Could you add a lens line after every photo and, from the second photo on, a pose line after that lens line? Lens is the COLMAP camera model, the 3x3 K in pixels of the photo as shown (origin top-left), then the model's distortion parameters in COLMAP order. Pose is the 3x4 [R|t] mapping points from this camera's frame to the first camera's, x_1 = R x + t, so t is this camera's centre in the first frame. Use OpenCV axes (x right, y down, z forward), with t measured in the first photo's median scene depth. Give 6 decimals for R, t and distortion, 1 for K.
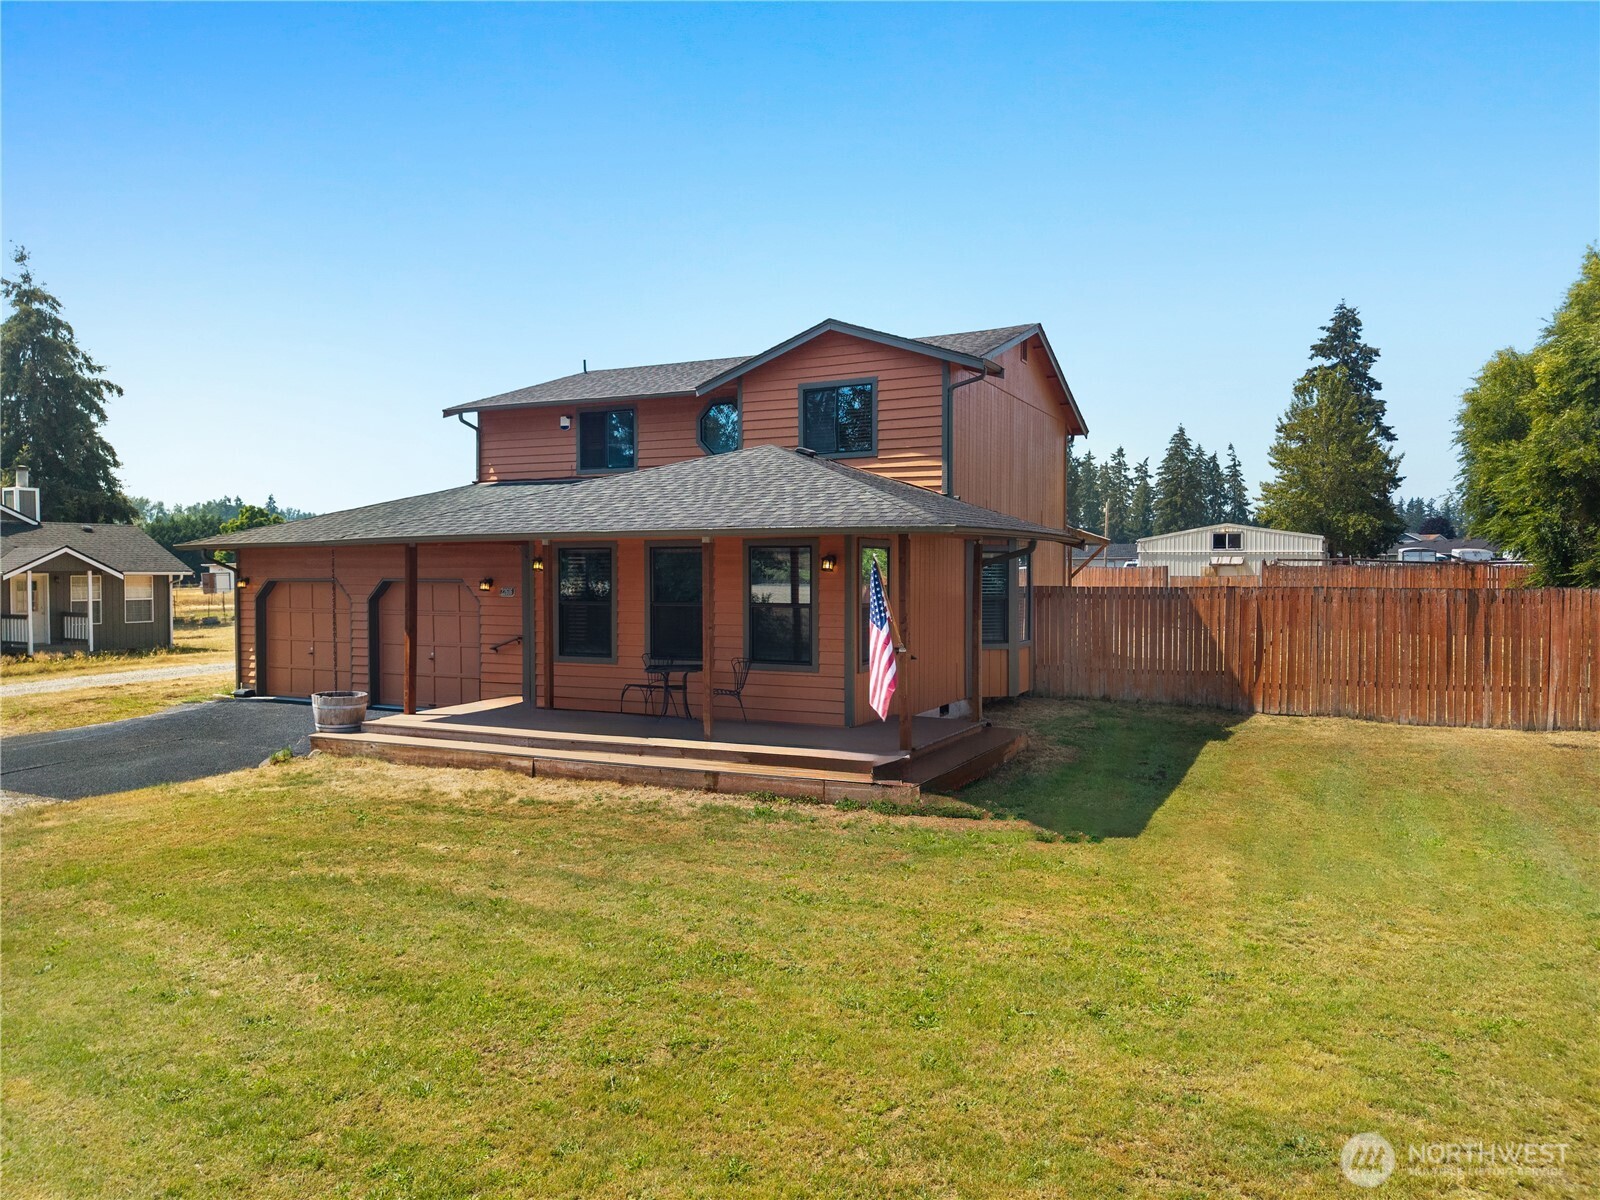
lens RADIAL K [[1086.5, 0, 800.0], [0, 1086.5, 600.0], [0, 0, 1]] dist [0.003625, -0.005002]
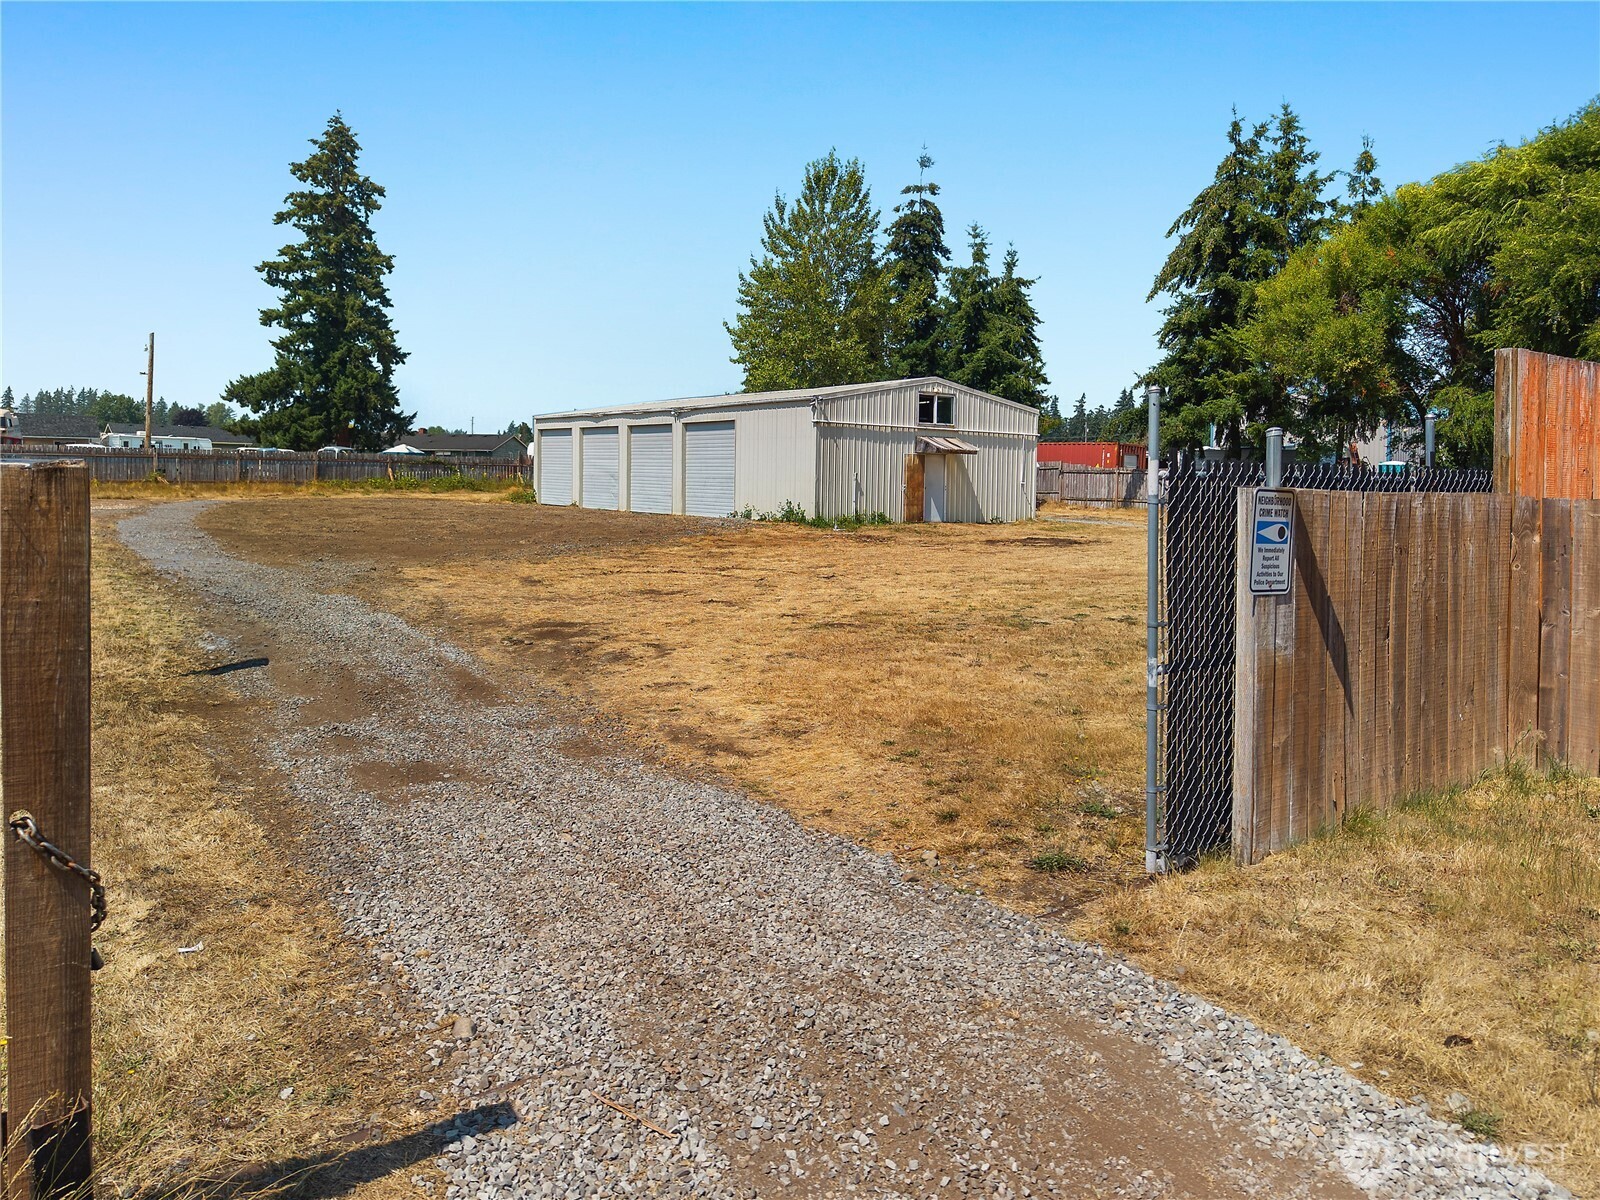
lens RADIAL K [[1086.5, 0, 800.0], [0, 1086.5, 600.0], [0, 0, 1]] dist [0.003625, -0.005002]
pose [[0.462840, -0.072521, 0.883470, -0.061867], [-0.014604, 0.995889, 0.089400, -0.002065], [-0.886321, -0.054280, 0.459878, 0.335399]]
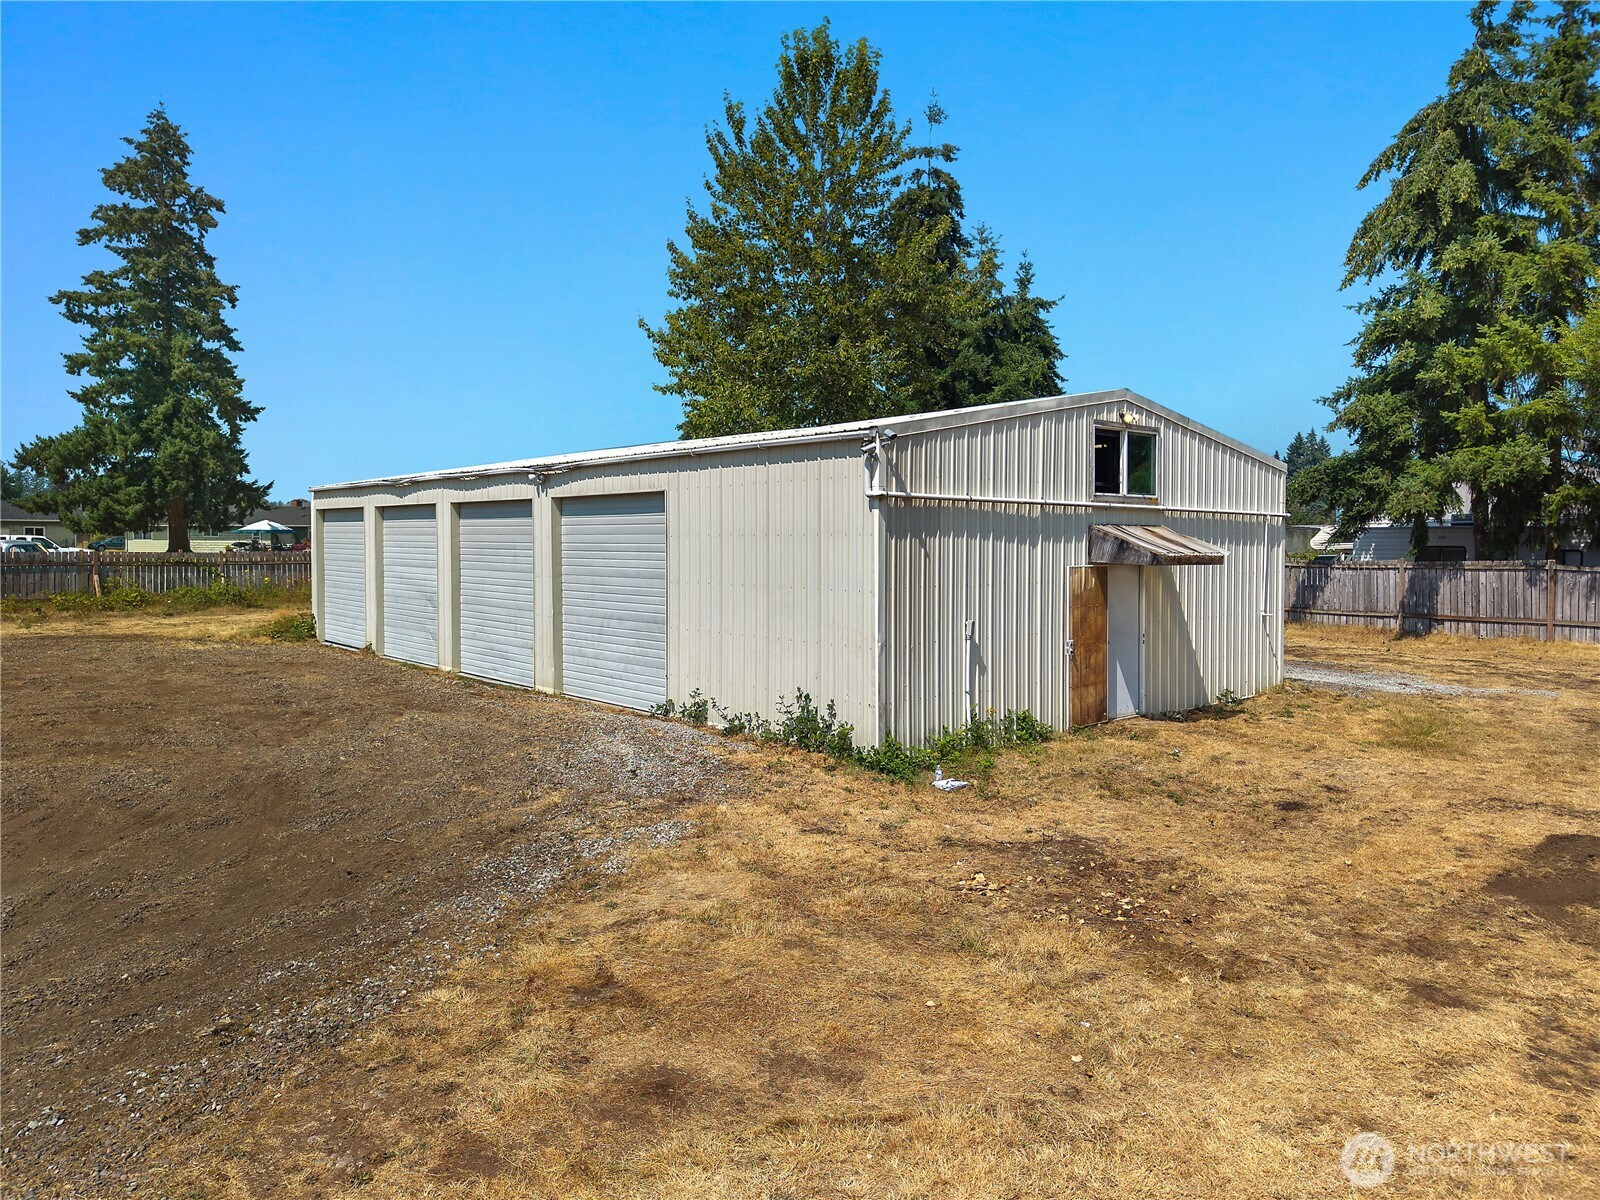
lens RADIAL K [[1103.4, 0, 804.9], [0, 1103.4, 669.4], [0, 0, 1]] dist [-0.004792, -0.004619]
pose [[0.408936, -0.083105, 0.908771, 0.055138], [-0.000085, 0.995841, 0.091105, -0.012670], [-0.912563, -0.037334, 0.407229, 0.405140]]
